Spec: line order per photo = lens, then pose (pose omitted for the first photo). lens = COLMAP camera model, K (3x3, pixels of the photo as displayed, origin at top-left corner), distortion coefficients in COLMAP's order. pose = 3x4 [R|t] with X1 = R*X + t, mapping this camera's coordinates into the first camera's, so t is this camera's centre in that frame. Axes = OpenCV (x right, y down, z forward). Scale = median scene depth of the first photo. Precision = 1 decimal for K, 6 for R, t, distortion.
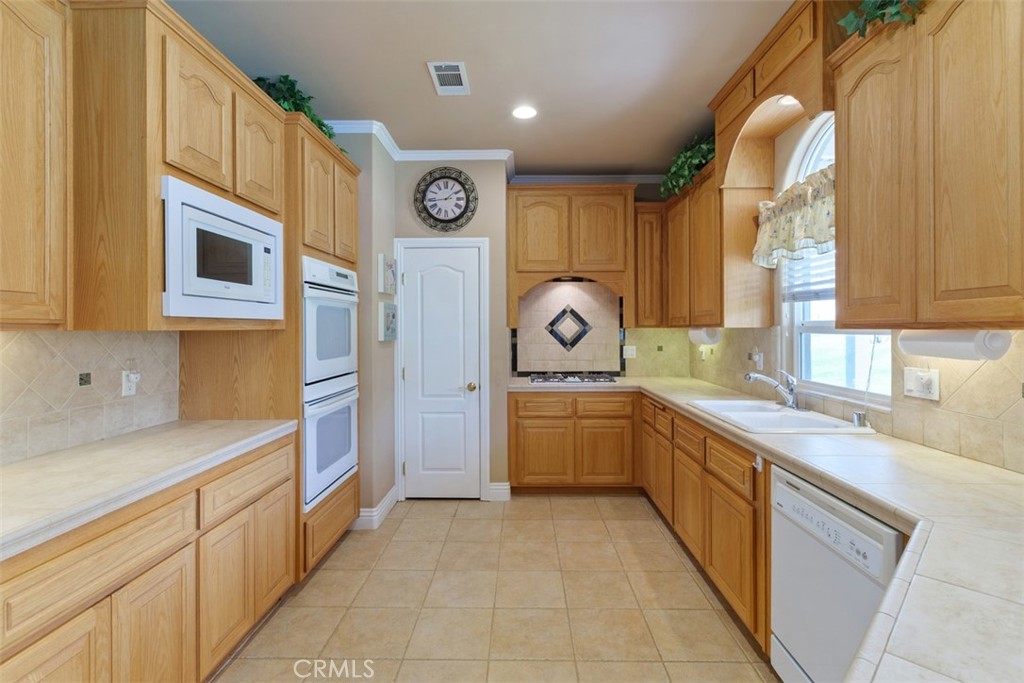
lens RADIAL K [[471.5, 0, 513.1], [0, 471.5, 332.4], [0, 0, 1]] dist [0.000622, 0.000202]
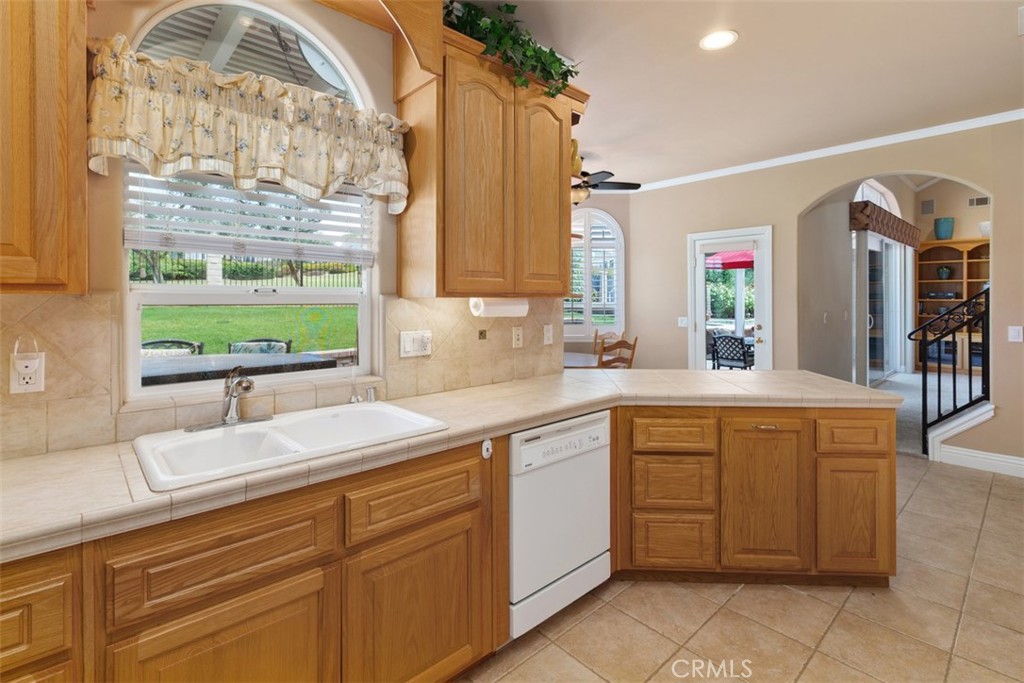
lens RADIAL K [[478.4, 0, 515.2], [0, 478.4, 298.2], [0, 0, 1]] dist [0.000503, 0.000177]
pose [[-0.690094, 0.001024, 0.723719, -0.082945], [0.006834, 0.999964, 0.005101, -0.004784], [-0.723688, 0.008466, -0.690076, 0.792177]]
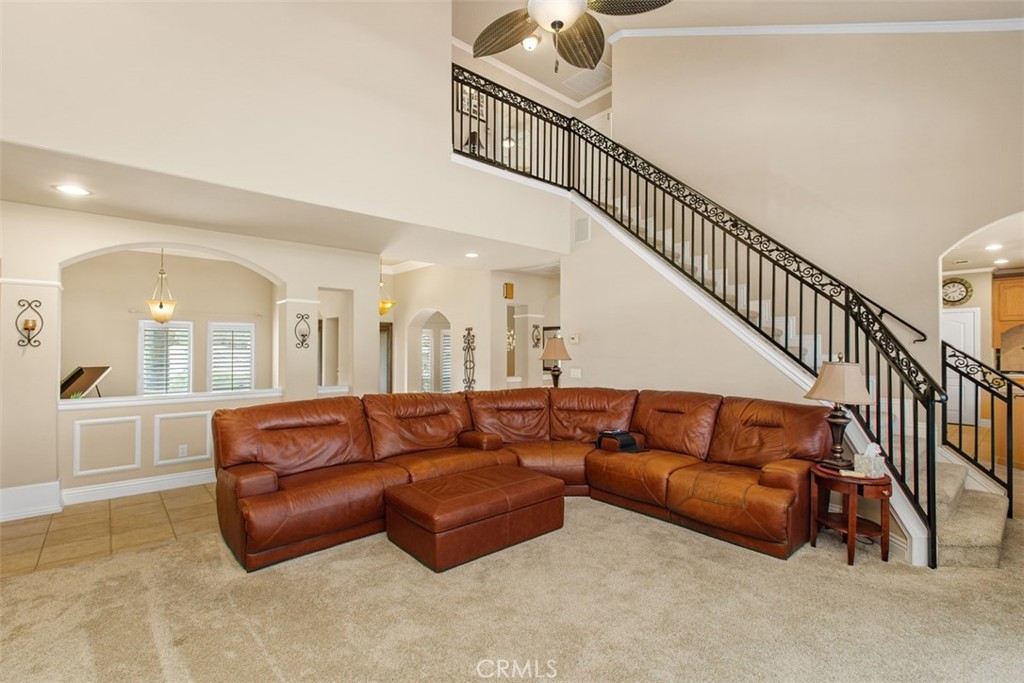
lens RADIAL K [[477.1, 0, 512.0], [0, 477.1, 341.5], [0, 0, 1]] dist [0.000530, 0.000331]
pose [[0.675409, -0.002467, -0.737439, 0.116942], [-0.011198, 0.999845, -0.013602, 0.012921], [0.737358, 0.017445, 0.675276, -2.129368]]
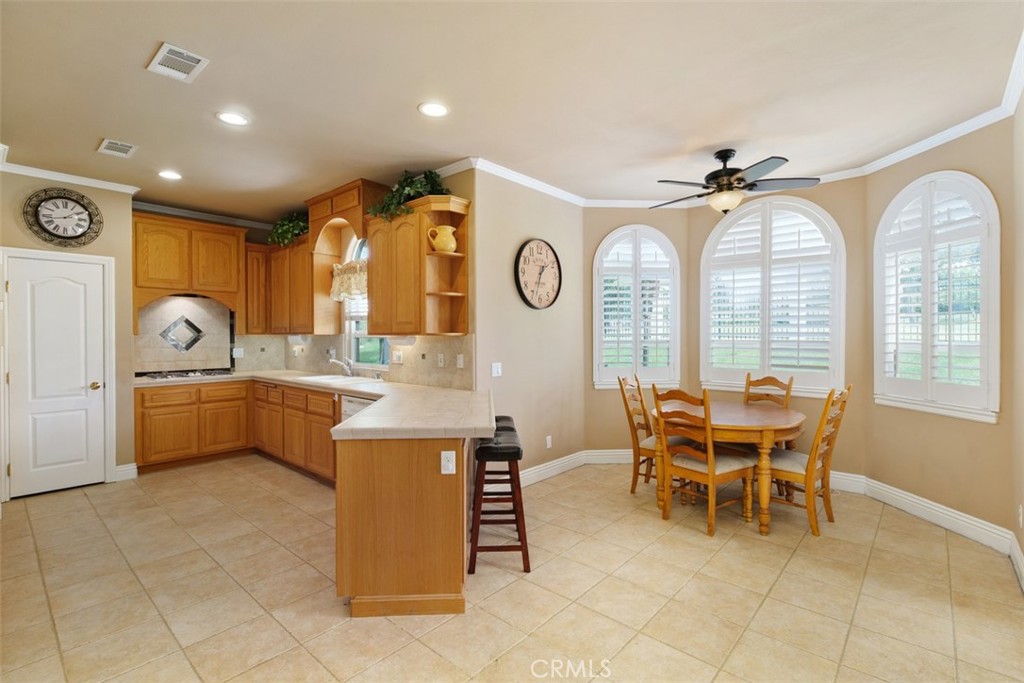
lens RADIAL K [[471.5, 0, 513.1], [0, 471.5, 332.4], [0, 0, 1]] dist [0.000622, 0.000202]
pose [[0.648905, 0.006084, 0.760845, -0.300566], [0.005105, 0.999911, -0.012350, 0.005231], [-0.760852, 0.011898, 0.648816, -0.513929]]
